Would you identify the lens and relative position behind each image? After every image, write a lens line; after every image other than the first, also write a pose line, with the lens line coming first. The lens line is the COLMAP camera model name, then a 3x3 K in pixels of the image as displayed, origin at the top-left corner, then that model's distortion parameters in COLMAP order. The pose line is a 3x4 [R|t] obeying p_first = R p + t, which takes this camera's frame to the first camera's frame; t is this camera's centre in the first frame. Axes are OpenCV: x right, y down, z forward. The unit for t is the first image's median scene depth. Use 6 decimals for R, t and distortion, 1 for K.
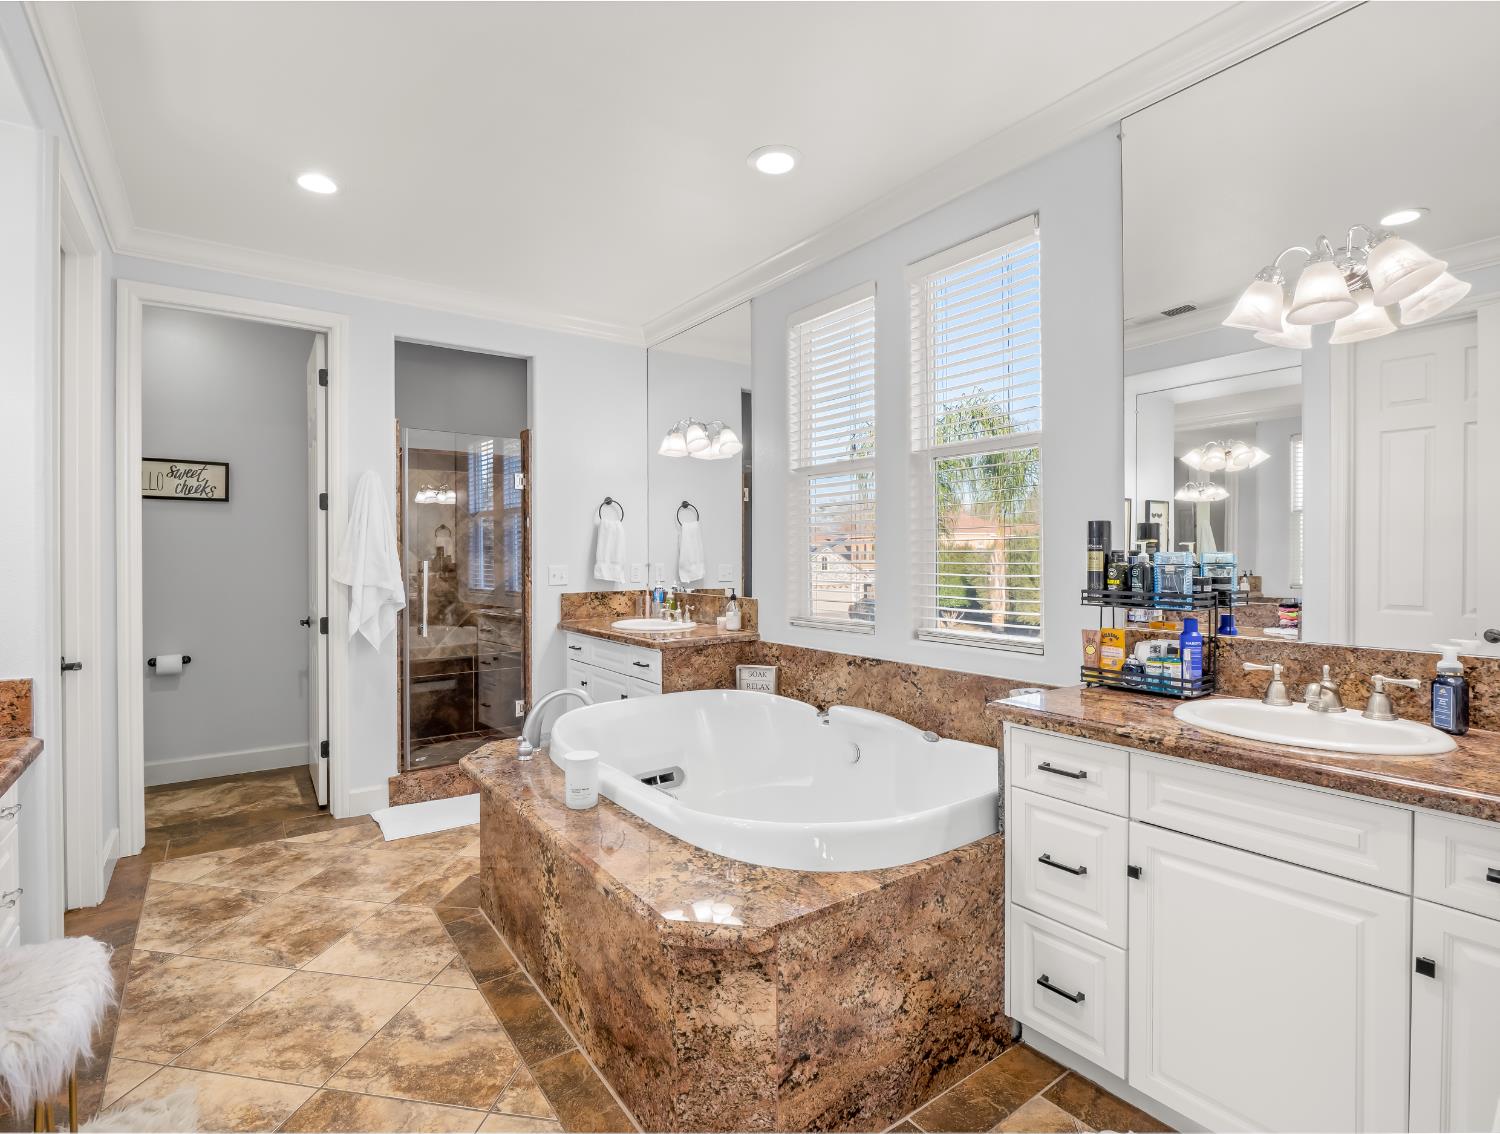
lens RADIAL K [[740.7, 0, 758.8], [0, 740.7, 558.3], [0, 0, 1]] dist [0.010560, -0.000958]
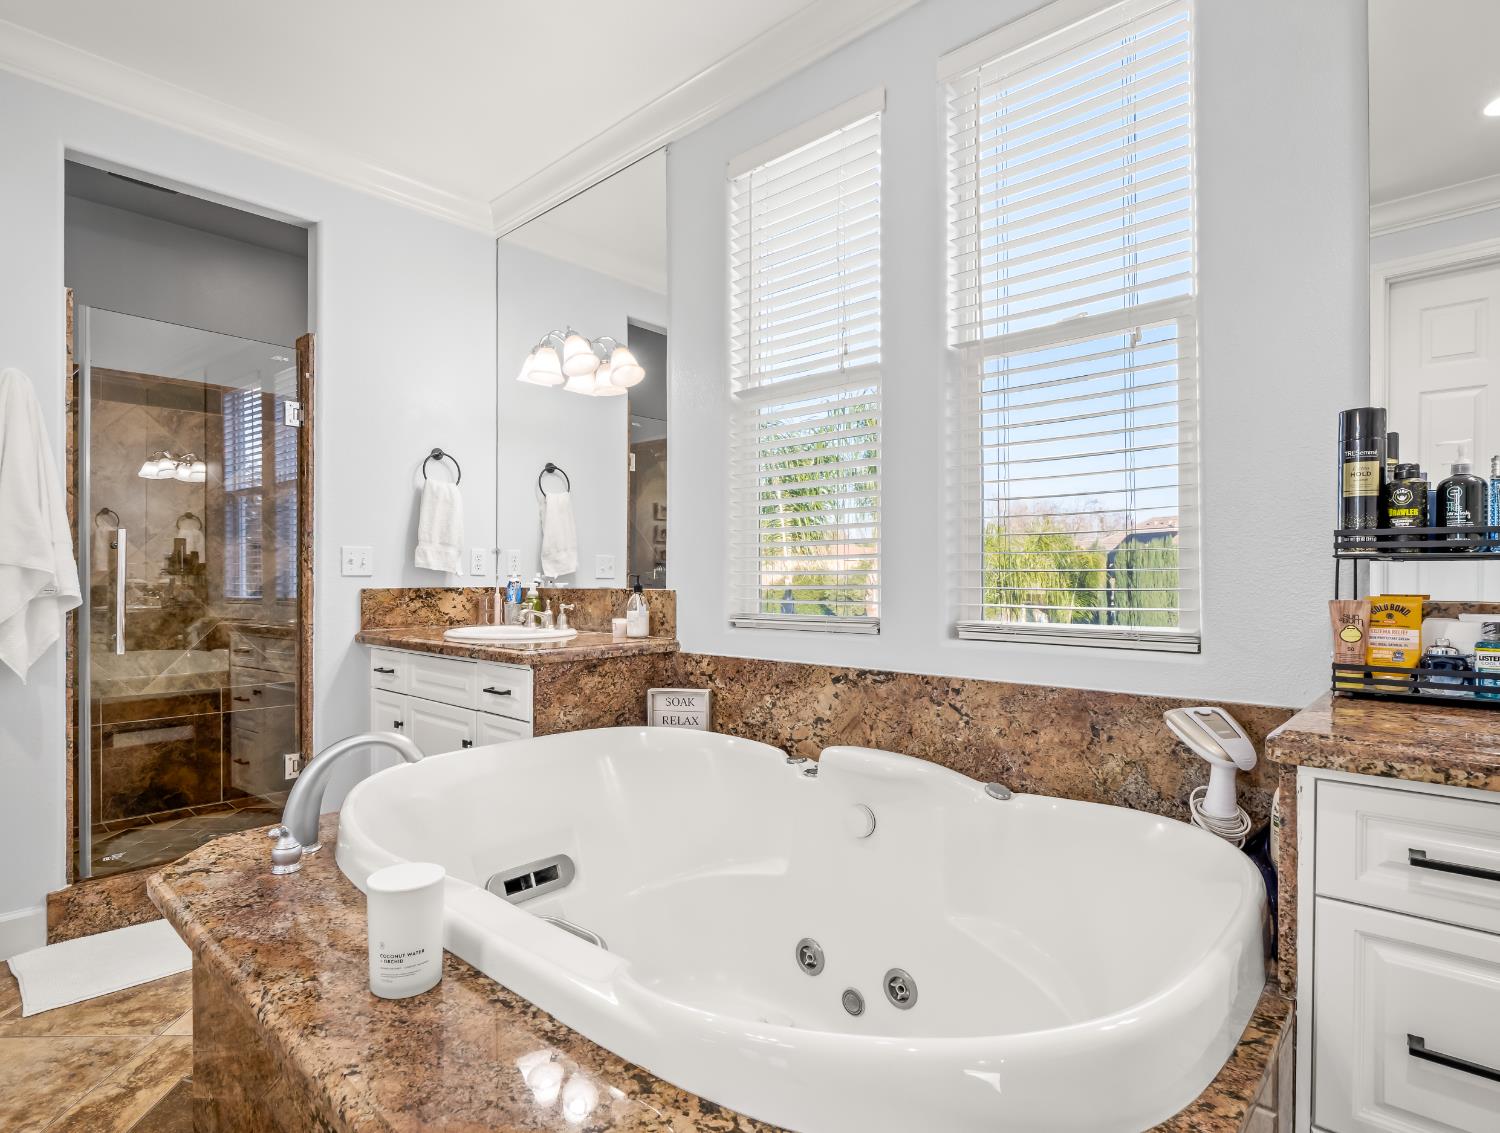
lens RADIAL K [[794.7, 0, 744.6], [0, 794.7, 580.6], [0, 0, 1]] dist [0.001149, -0.002216]
pose [[0.982557, 0.002859, 0.185937, -0.084405], [-0.001863, 0.999983, -0.005527, 0.057179], [-0.185950, 0.005084, 0.982546, 0.322031]]
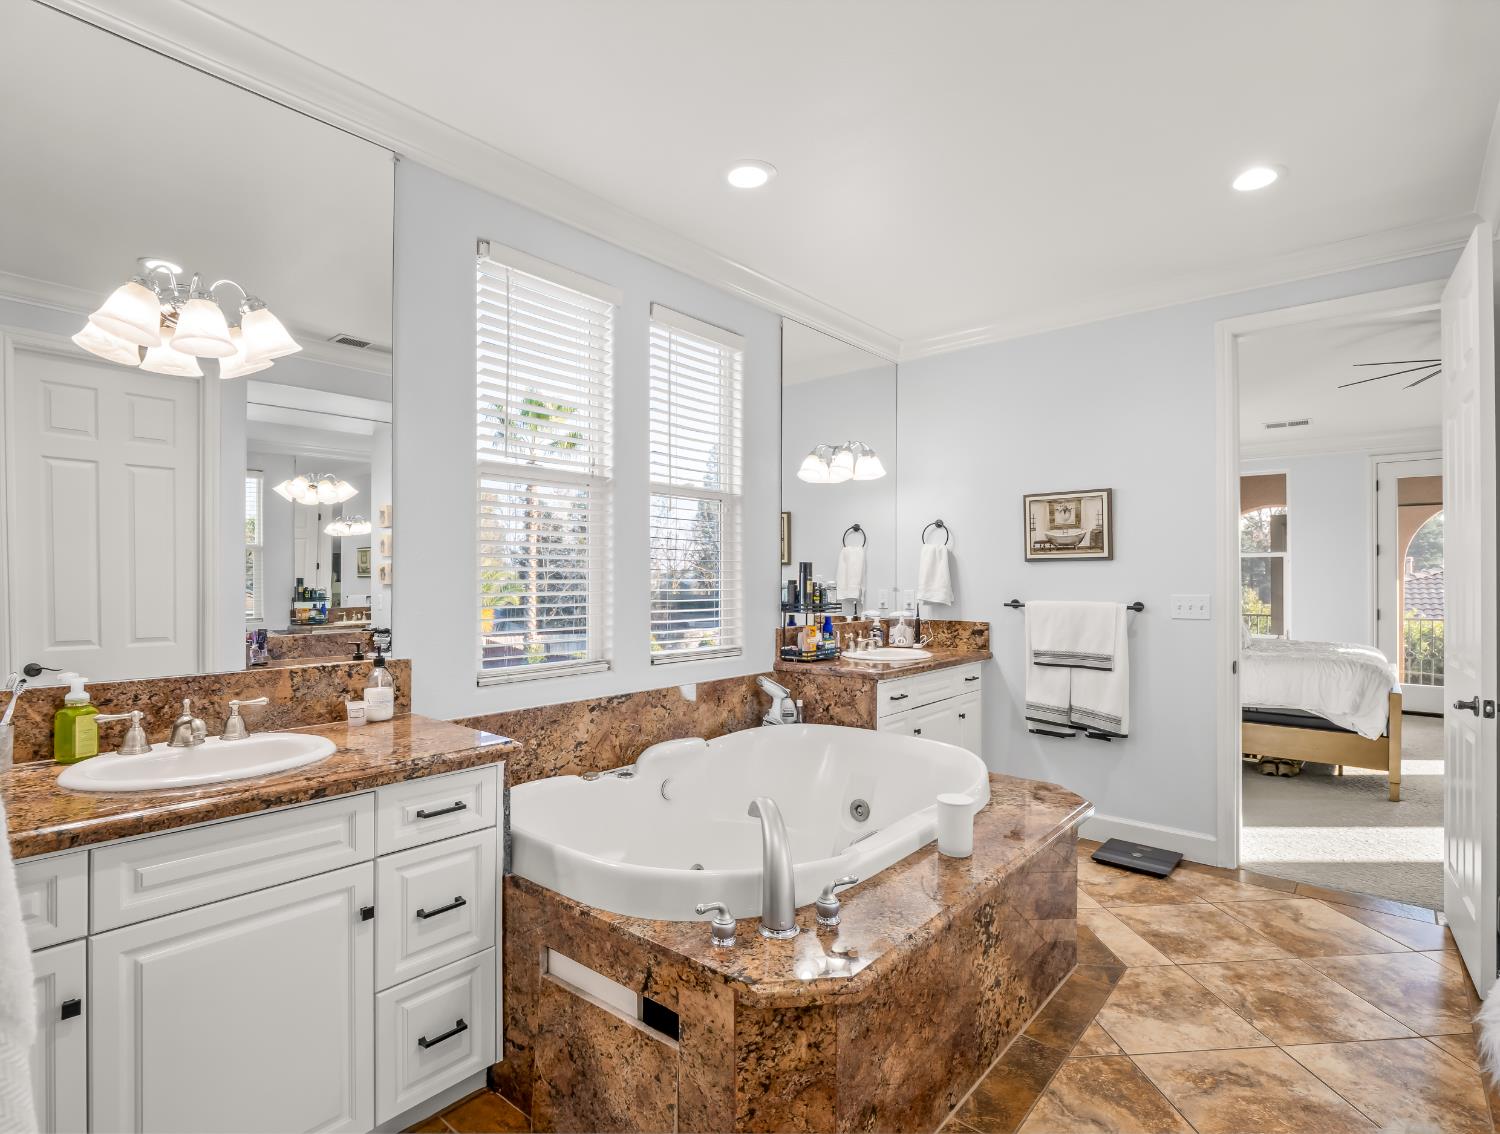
lens RADIAL K [[740.7, 0, 753.0], [0, 740.7, 575.3], [0, 0, 1]] dist [0.010560, -0.000958]
pose [[-0.223876, 0.011685, 0.974548, -0.743761], [0.010360, 0.999900, -0.009609, -0.003722], [-0.974563, 0.007945, -0.223975, 0.985437]]
